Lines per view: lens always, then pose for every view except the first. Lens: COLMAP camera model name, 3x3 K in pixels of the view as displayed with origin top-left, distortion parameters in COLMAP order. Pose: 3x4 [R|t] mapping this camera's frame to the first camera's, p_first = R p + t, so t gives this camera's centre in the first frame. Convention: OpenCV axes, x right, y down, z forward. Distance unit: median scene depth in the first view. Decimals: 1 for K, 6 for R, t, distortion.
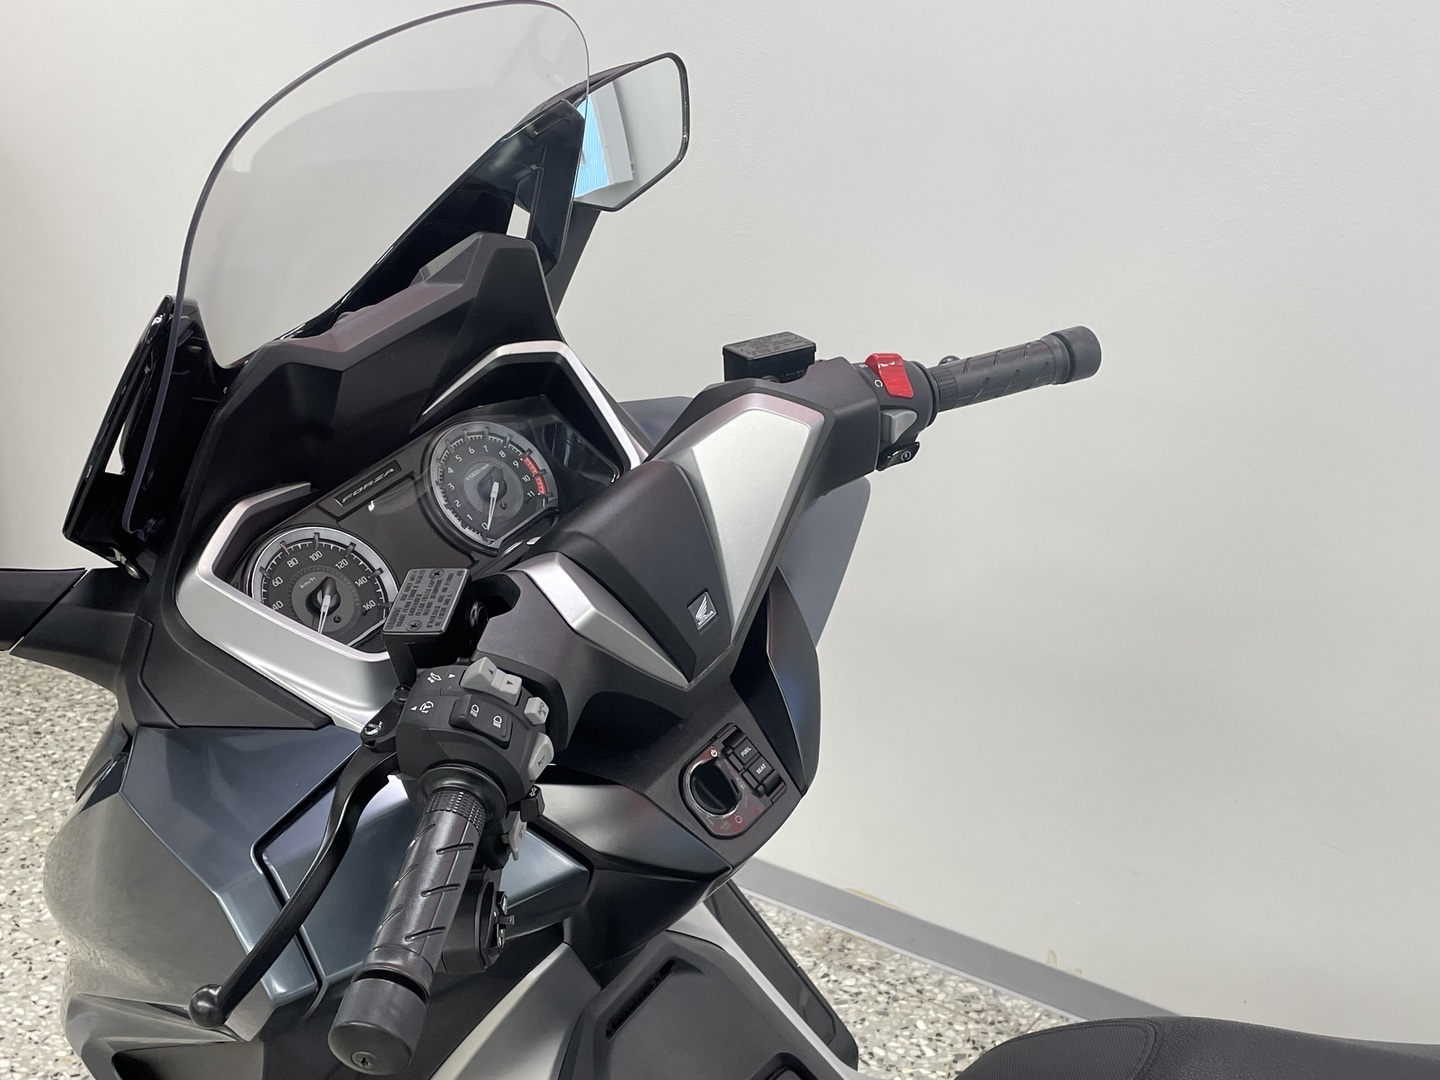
lens RADIAL K [[1820.0, 0, 719.9], [0, 1820.0, 540.1], [0, 0, 1]] dist [0.056518, 0.000000]
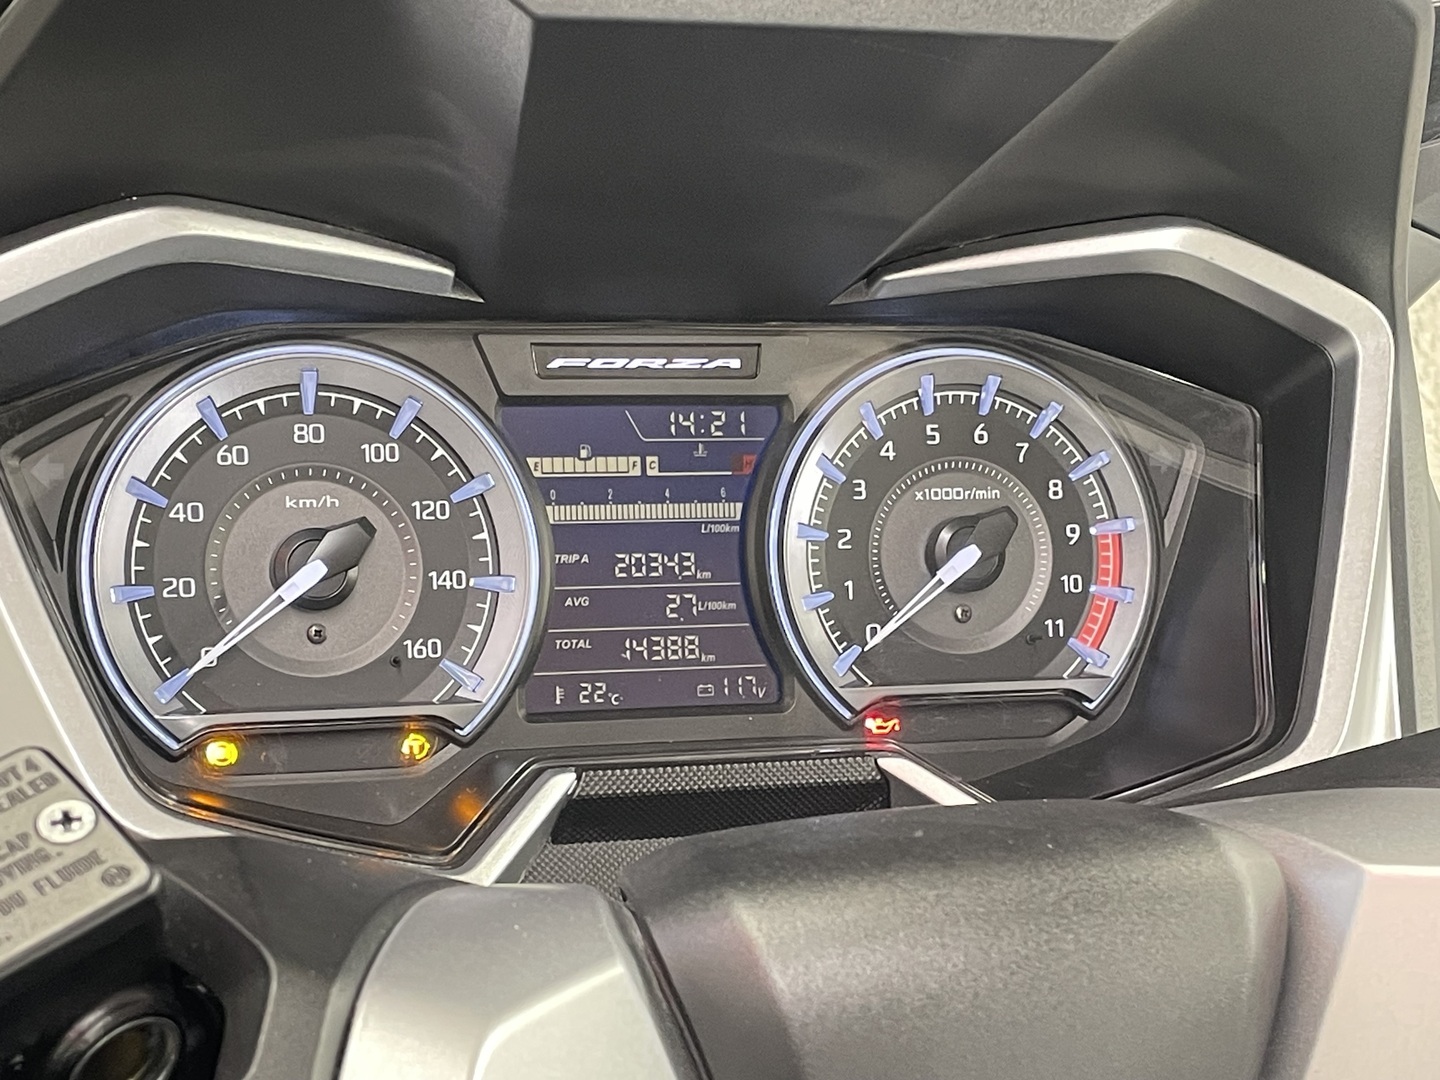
lens RADIAL K [[2516.8, 0, 719.9], [0, 2516.8, 539.7], [0, 0, 1]] dist [0.013730, 0.000000]
pose [[0.742142, 0.564167, -0.361857, 0.021296], [-0.534006, 0.823981, 0.189453, -0.133619], [0.405047, 0.052633, 0.912780, 0.722829]]
